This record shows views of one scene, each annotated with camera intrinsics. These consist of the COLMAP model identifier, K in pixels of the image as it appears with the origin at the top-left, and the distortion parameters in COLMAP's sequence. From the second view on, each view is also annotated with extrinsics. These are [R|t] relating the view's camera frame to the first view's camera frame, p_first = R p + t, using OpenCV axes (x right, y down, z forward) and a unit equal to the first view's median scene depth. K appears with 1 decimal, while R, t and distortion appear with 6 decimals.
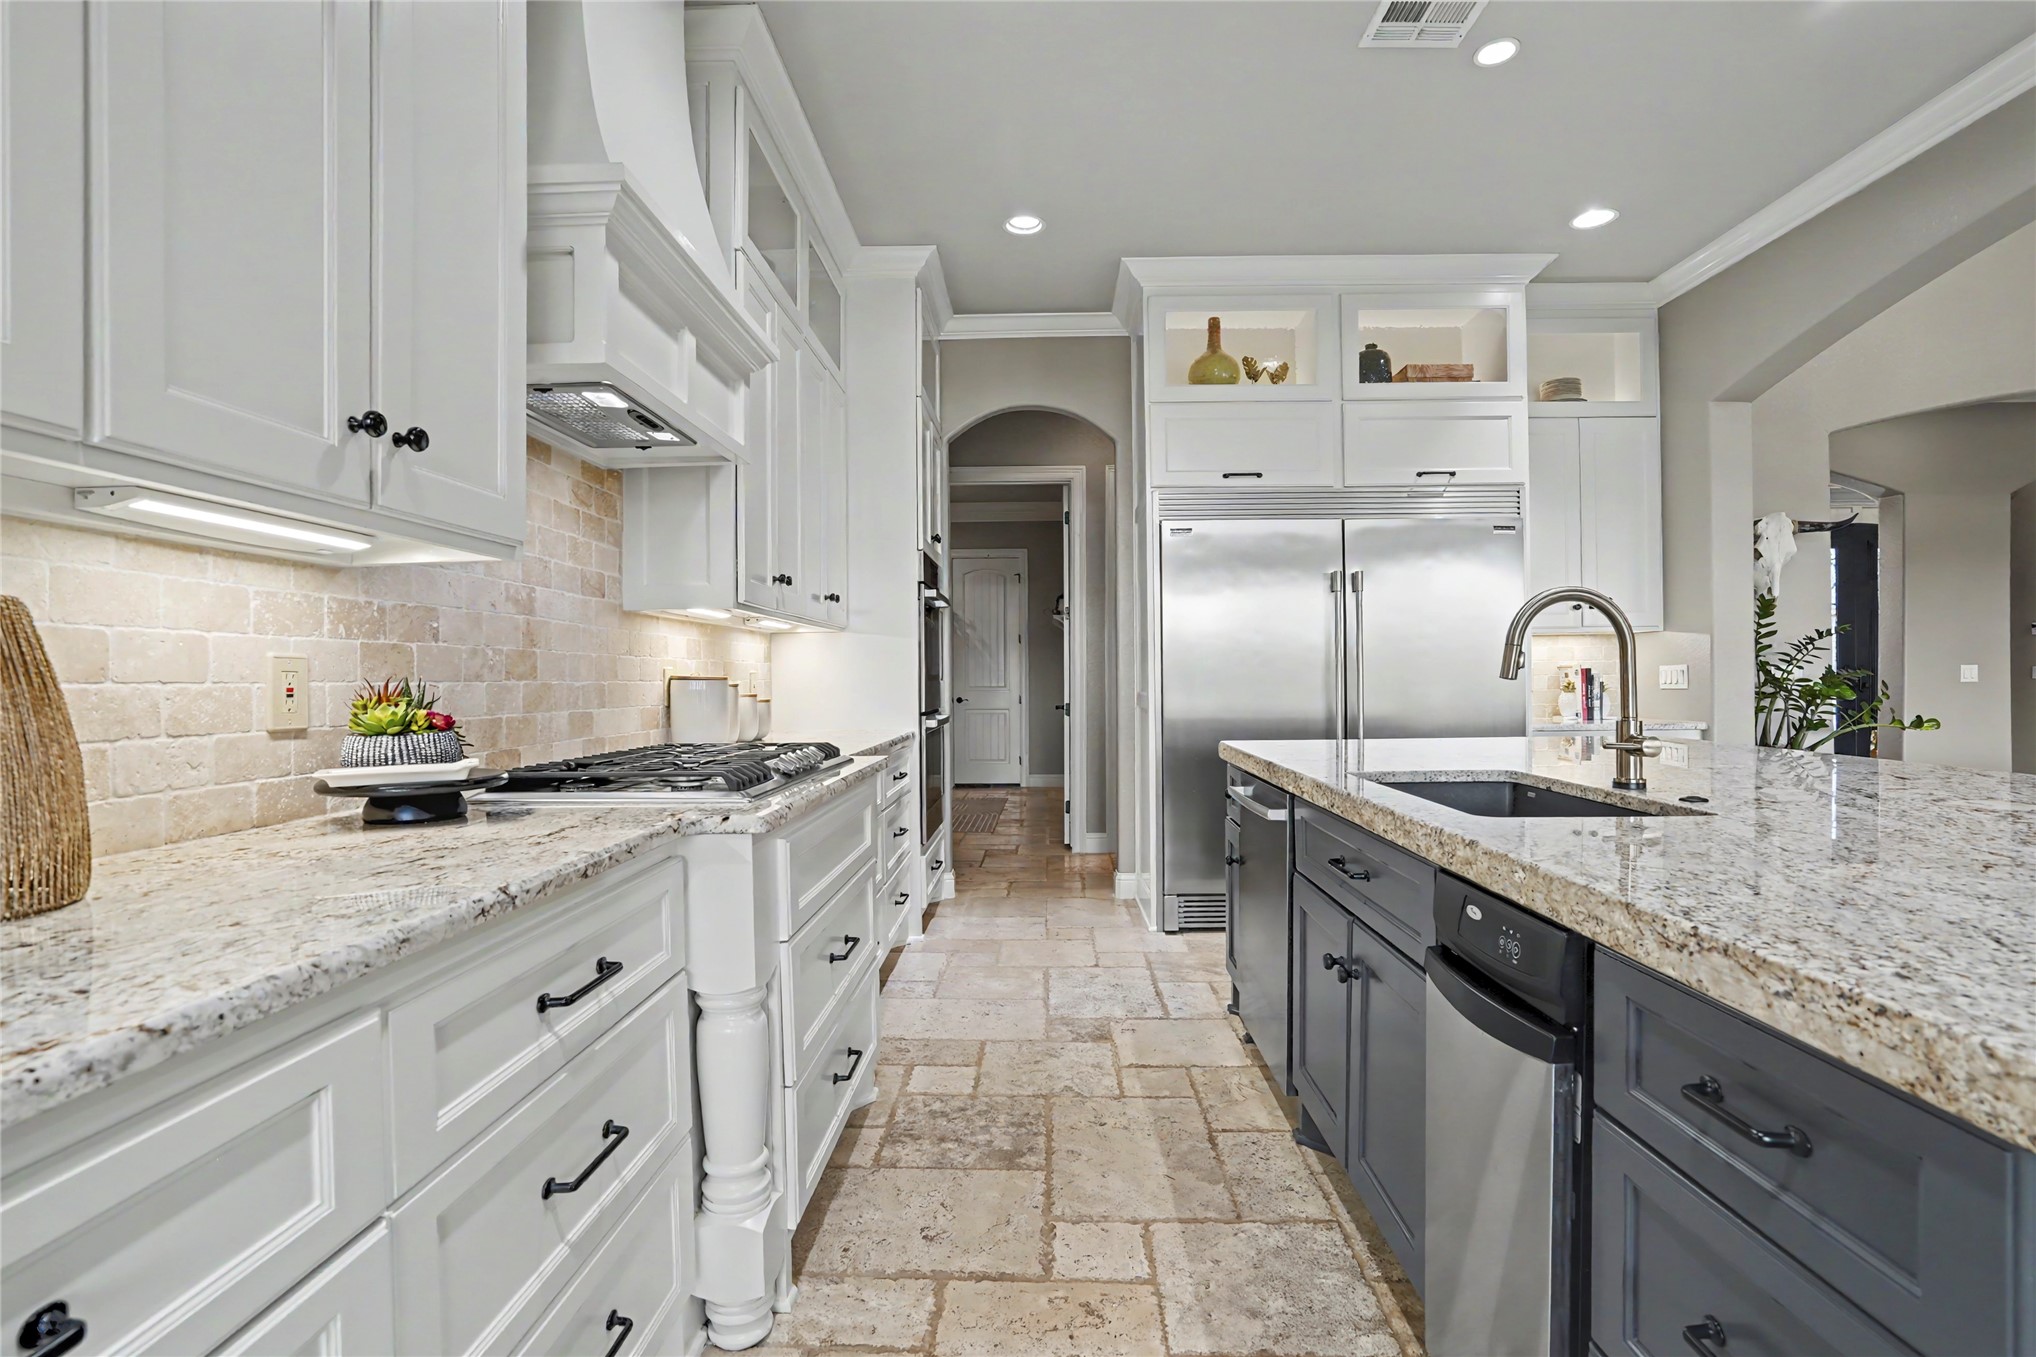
lens RADIAL K [[952.4, 0, 1015.4], [0, 952.4, 676.6], [0, 0, 1]] dist [-0.029889, 0.004001]
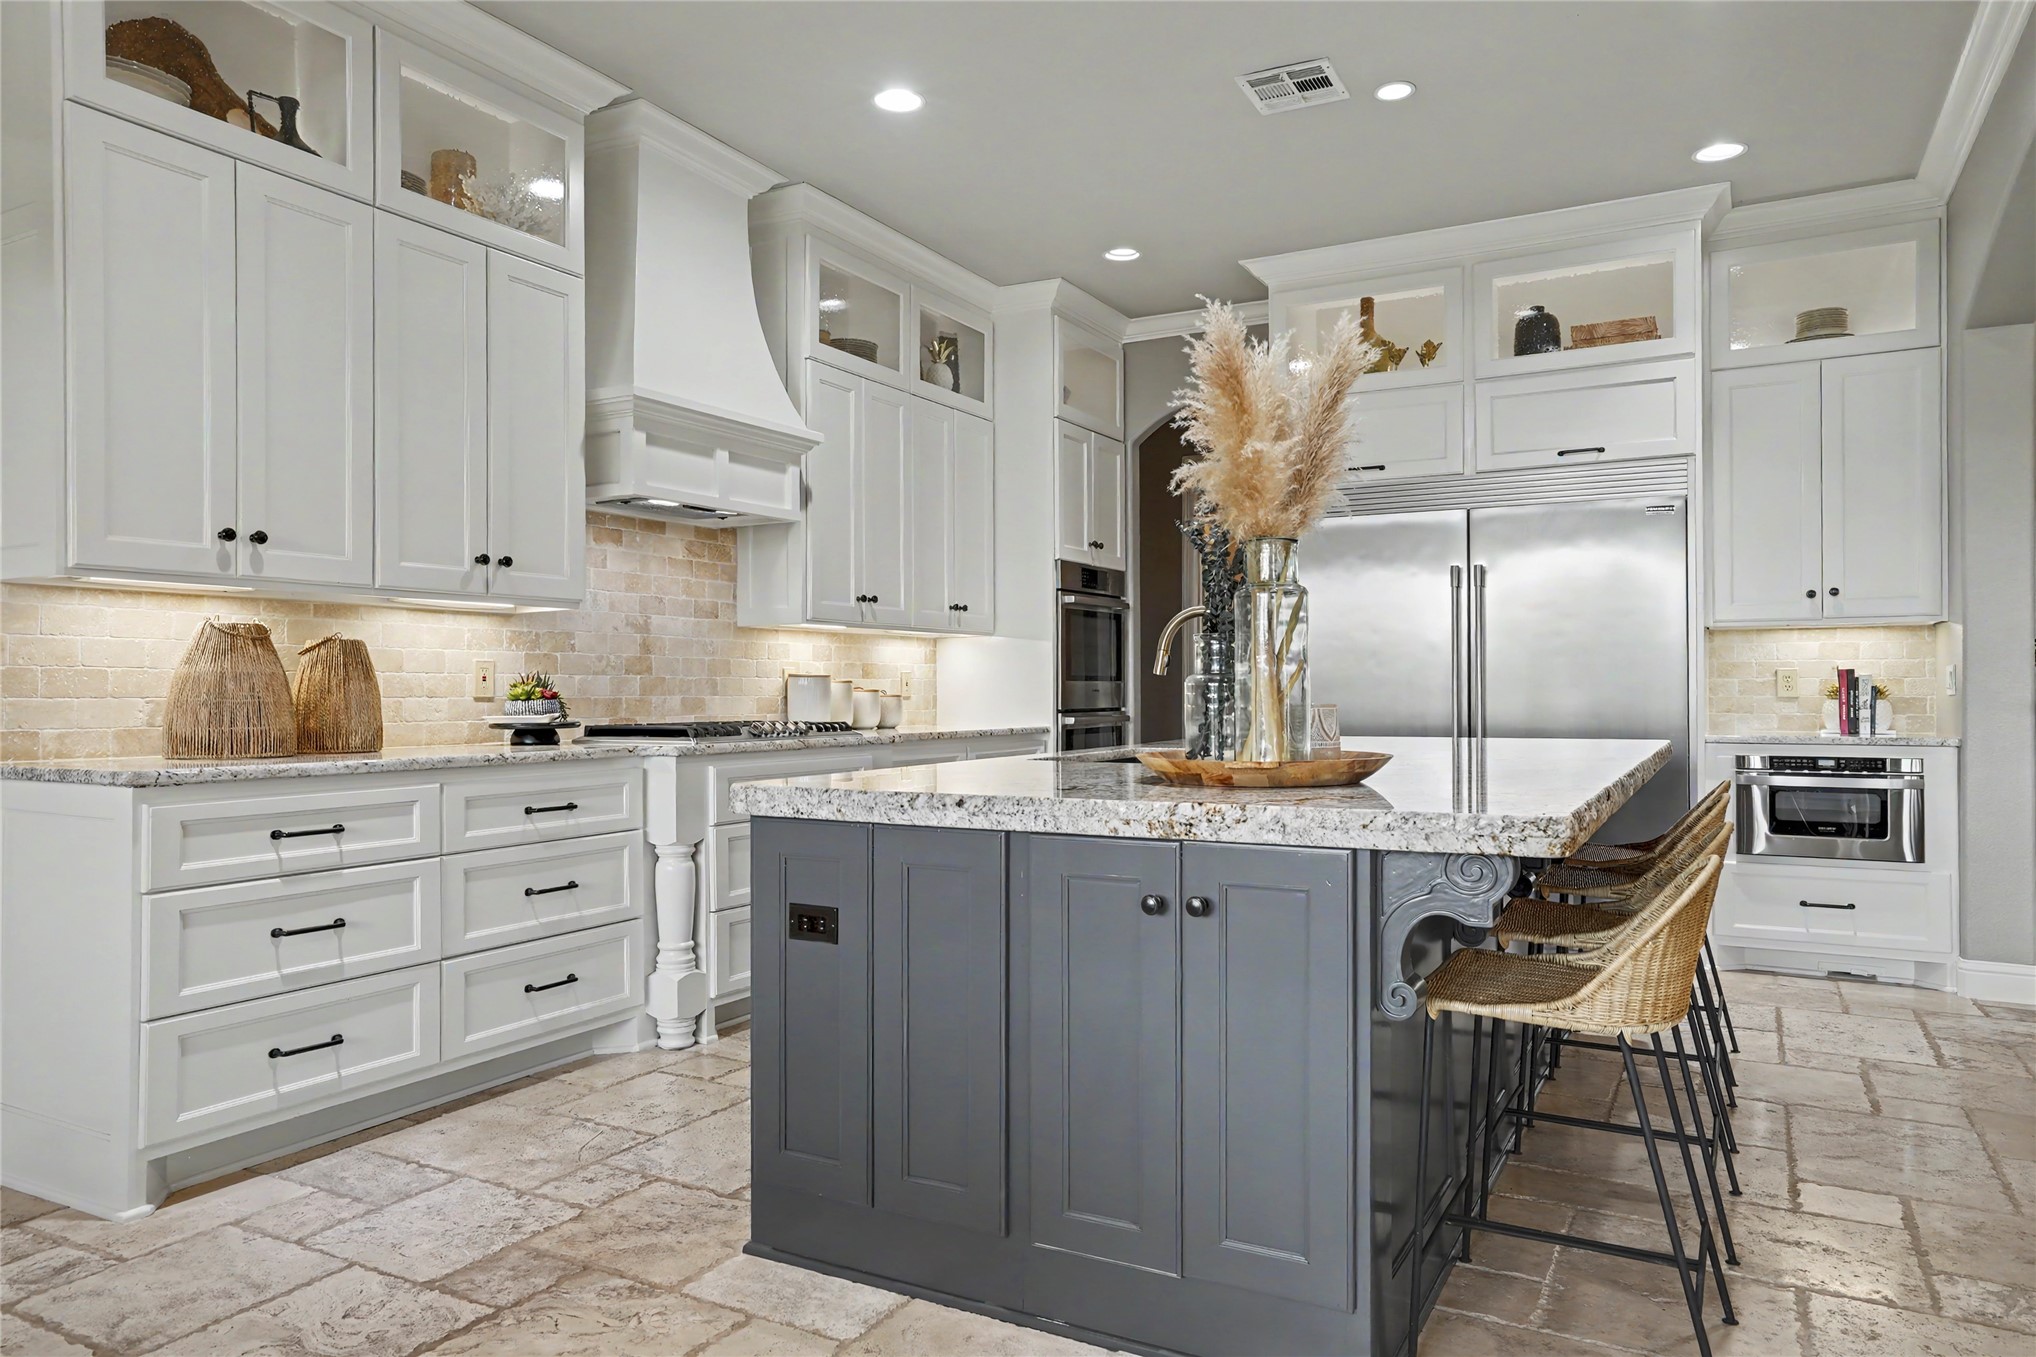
lens RADIAL K [[1327.7, 0, 1013.7], [0, 1327.7, 674.7], [0, 0, 1]] dist [0.004499, 0.013939]
pose [[0.893079, 0.001553, -0.449896, 0.887435], [-0.005161, 0.999964, -0.006794, 0.012911], [0.449869, 0.008389, 0.893055, -0.603309]]
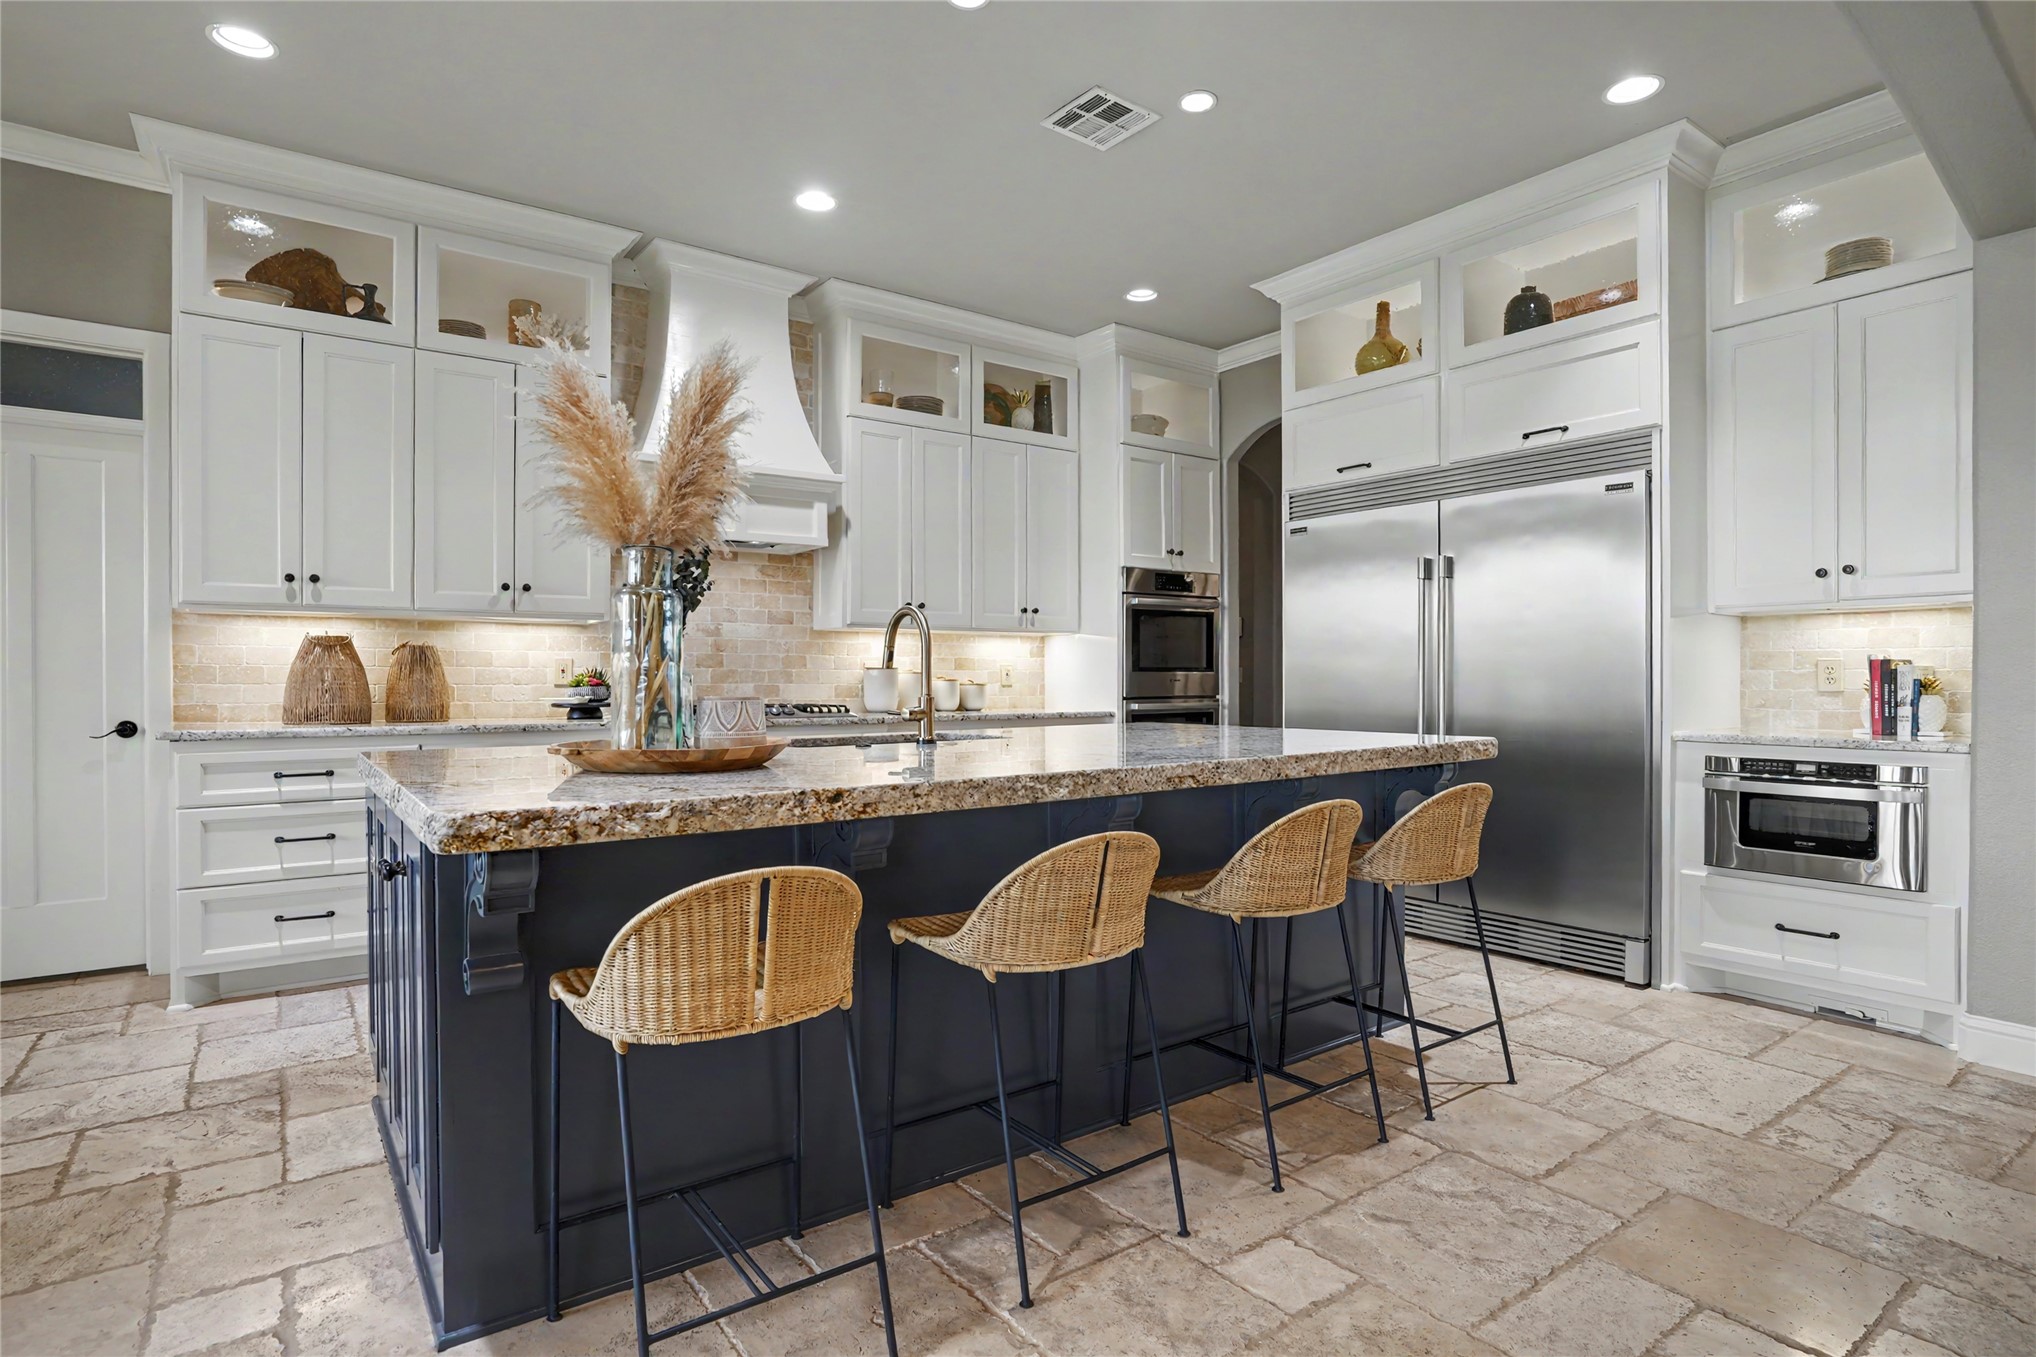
lens RADIAL K [[1037.5, 0, 1017.0], [0, 1037.5, 678.0], [0, 0, 1]] dist [-0.018762, 0.002753]
pose [[0.619978, 0.009904, -0.784556, 1.470608], [-0.005248, 0.999950, 0.008476, 0.002845], [0.784601, -0.001138, 0.619999, 0.083093]]
